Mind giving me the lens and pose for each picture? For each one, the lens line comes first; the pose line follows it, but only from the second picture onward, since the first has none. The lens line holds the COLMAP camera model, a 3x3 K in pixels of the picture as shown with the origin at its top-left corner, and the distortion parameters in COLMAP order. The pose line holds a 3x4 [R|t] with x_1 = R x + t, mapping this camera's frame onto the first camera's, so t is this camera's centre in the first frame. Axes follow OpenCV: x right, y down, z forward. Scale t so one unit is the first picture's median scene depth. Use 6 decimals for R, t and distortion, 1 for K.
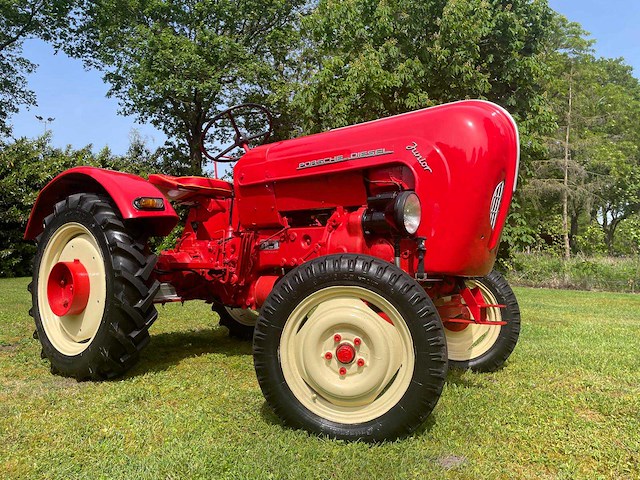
lens RADIAL K [[486.8, 0, 329.5], [0, 486.8, 231.9], [0, 0, 1]] dist [0.077528, -0.105732]
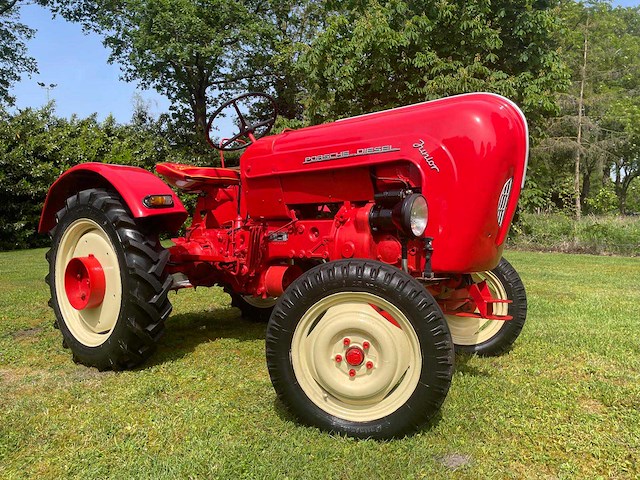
lens RADIAL K [[487.1, 0, 326.8], [0, 487.1, 238.6], [0, 0, 1]] dist [0.075826, -0.103568]
pose [[0.999586, -0.017665, -0.022706, 0.000977], [0.019682, 0.995575, 0.091886, -0.053048], [0.020982, -0.092295, 0.995511, -0.005640]]
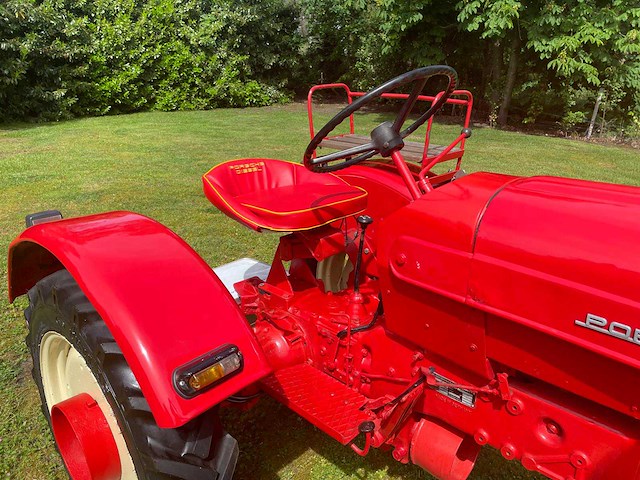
lens RADIAL K [[483.3, 0, 332.7], [0, 483.3, 242.0], [0, 0, 1]] dist [0.073497, -0.093894]
pose [[0.993398, 0.043014, -0.106349, -0.173602], [0.001395, 0.922444, 0.386128, -0.268220], [0.114710, -0.383727, 0.916294, 0.526157]]
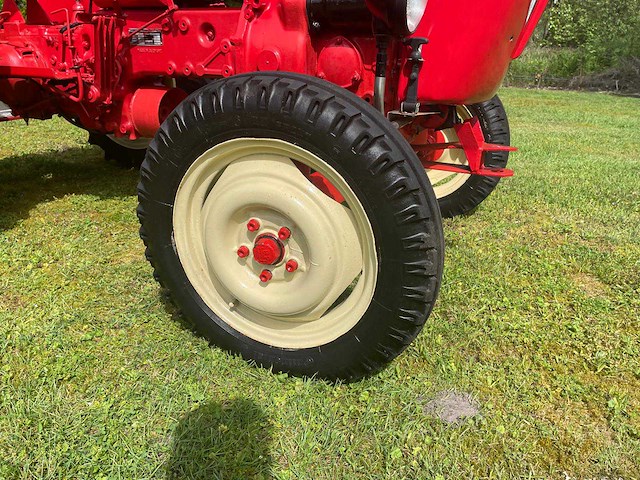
lens RADIAL K [[485.5, 0, 321.1], [0, 485.5, 237.1], [0, 0, 1]] dist [0.075307, -0.105468]
pose [[0.982148, -0.048817, 0.181664, -0.026075], [-0.031369, 0.909714, 0.414049, -0.007648], [-0.185475, -0.412356, 0.891943, 0.260475]]
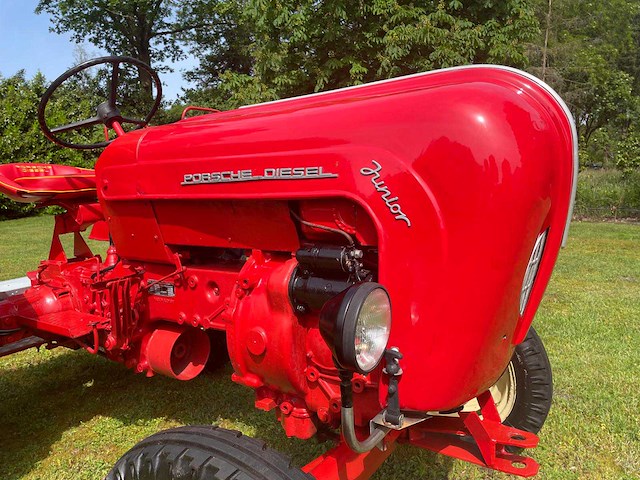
lens RADIAL K [[485.1, 0, 320.7], [0, 485.1, 236.5], [0, 0, 1]] dist [0.084731, -0.112142]
pose [[0.998205, -0.048769, 0.034768, 0.062472], [0.041748, 0.982791, 0.179944, -0.133490], [-0.042946, -0.178170, 0.983062, 0.322393]]
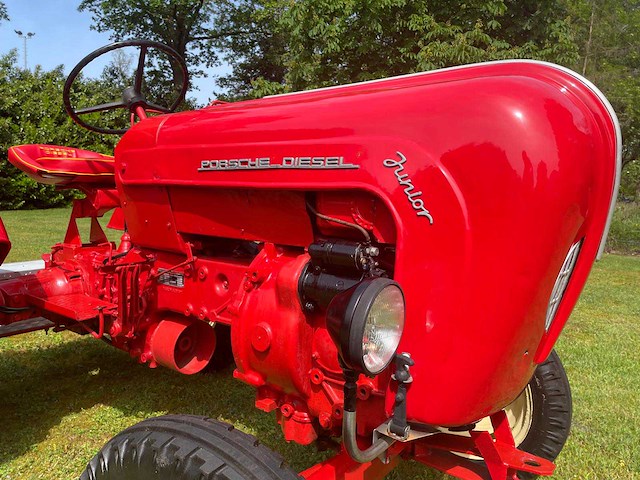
lens RADIAL K [[485.2, 0, 317.7], [0, 485.2, 242.1], [0, 0, 1]] dist [0.086592, -0.115211]
pose [[0.999553, 0.028121, -0.010103, 0.065953], [-0.026075, 0.985994, 0.164732, -0.115719], [0.014594, -0.164395, 0.986287, 0.339128]]
